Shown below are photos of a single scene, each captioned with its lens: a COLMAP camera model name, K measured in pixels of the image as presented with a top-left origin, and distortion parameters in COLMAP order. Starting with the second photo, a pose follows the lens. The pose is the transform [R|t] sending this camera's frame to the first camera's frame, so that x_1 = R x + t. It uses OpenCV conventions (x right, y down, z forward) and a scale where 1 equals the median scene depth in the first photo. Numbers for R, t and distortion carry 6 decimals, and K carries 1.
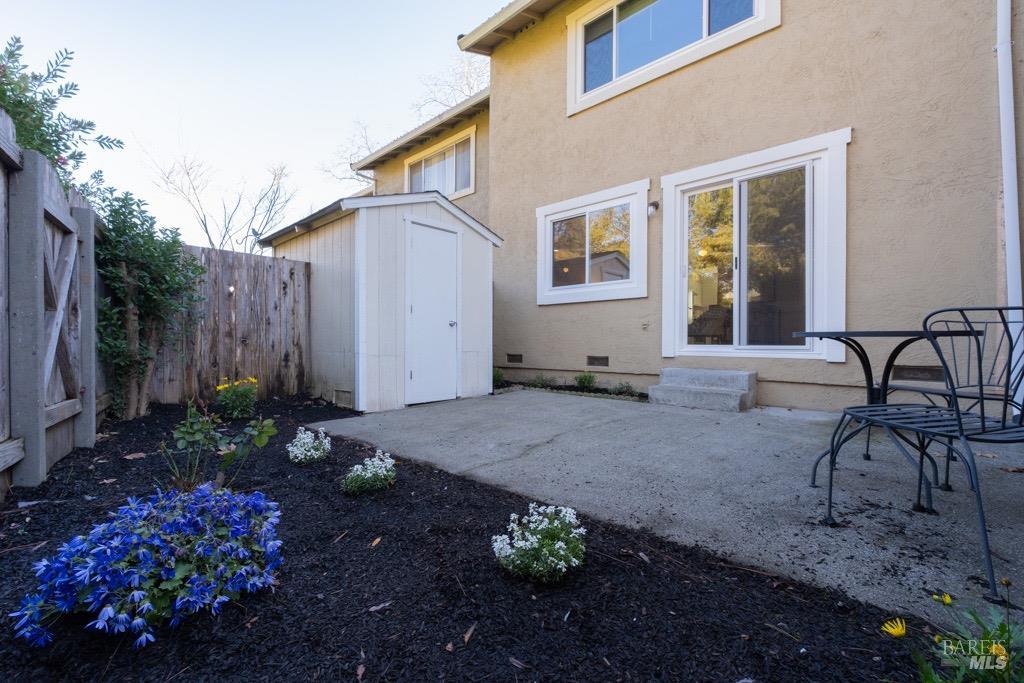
lens RADIAL K [[428.7, 0, 508.8], [0, 428.7, 343.0], [0, 0, 1]] dist [-0.002268, 0.001230]
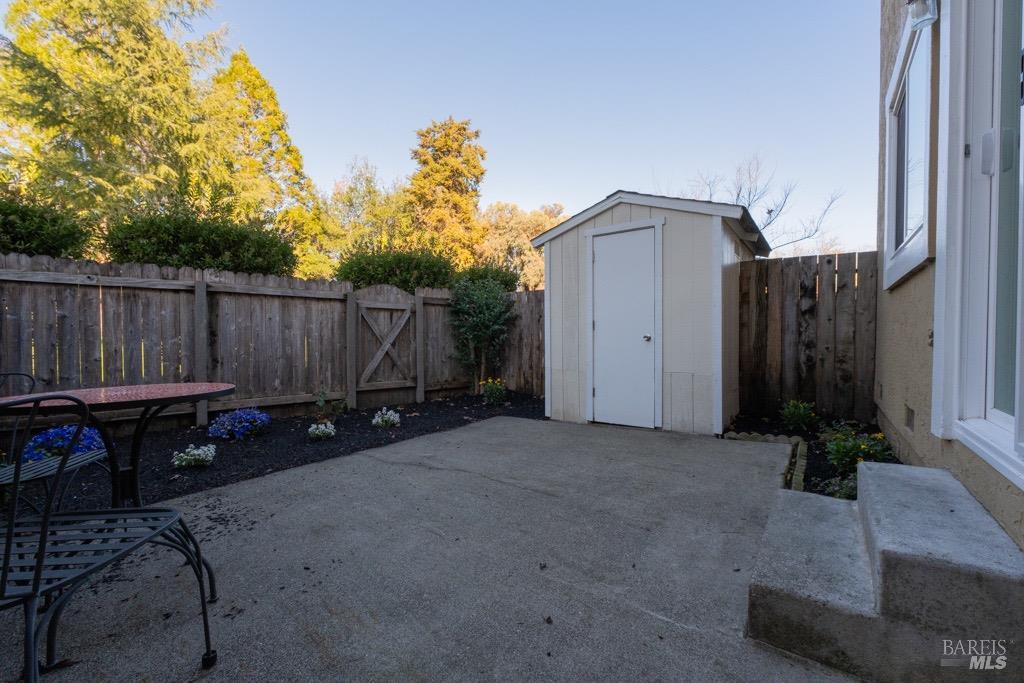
lens RADIAL K [[428.7, 0, 503.3], [0, 428.7, 337.5], [0, 0, 1]] dist [-0.002268, 0.001230]
pose [[0.120791, -0.005258, -0.992664, 0.775241], [0.000947, 0.999986, -0.005182, -0.048180], [0.992678, -0.000314, 0.120794, 0.725927]]
